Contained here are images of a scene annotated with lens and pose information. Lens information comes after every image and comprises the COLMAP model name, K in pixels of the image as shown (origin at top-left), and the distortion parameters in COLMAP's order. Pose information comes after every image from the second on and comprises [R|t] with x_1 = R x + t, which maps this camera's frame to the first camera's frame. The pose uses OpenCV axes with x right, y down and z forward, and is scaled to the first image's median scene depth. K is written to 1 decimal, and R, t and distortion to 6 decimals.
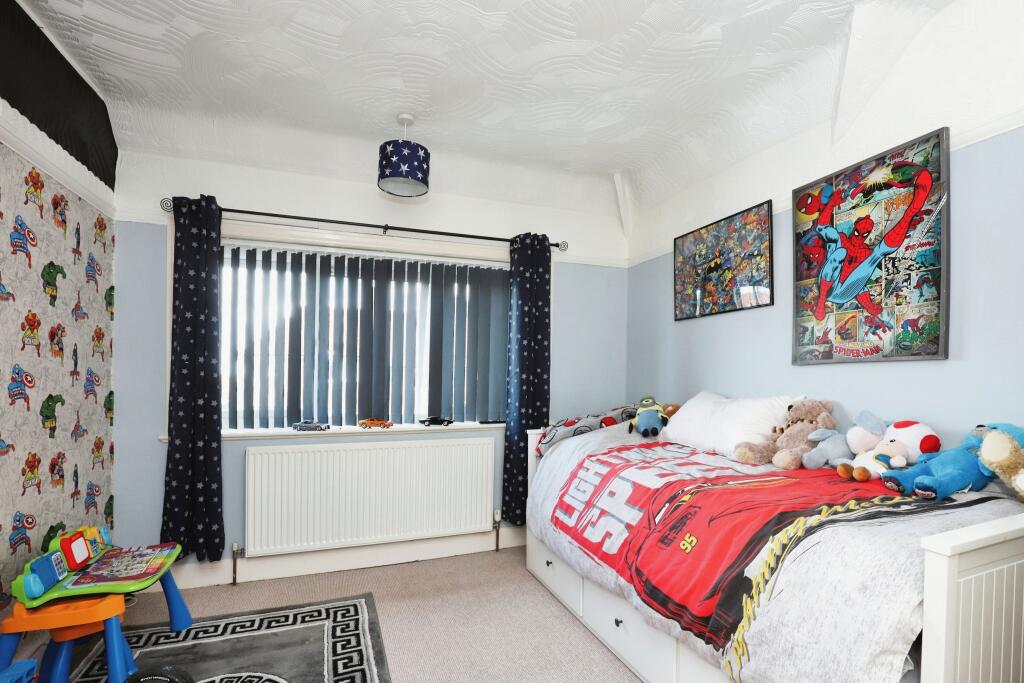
lens RADIAL K [[474.6, 0, 511.6], [0, 474.6, 365.9], [0, 0, 1]] dist [-0.021208, 0.000177]
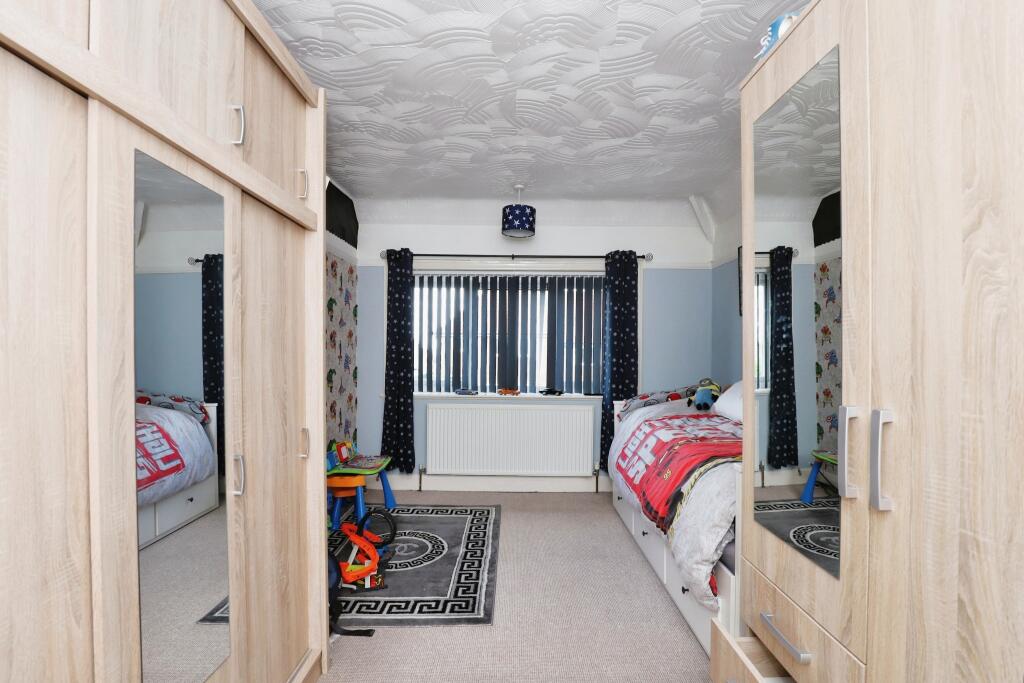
lens RADIAL K [[465.3, 0, 512.0], [0, 465.3, 341.5], [0, 0, 1]] dist [-0.000254, 0.000022]
pose [[0.933874, -0.000891, -0.357602, 0.267491], [0.001311, 0.999999, 0.000931, -0.037539], [0.357601, -0.001339, 0.933874, -0.364065]]
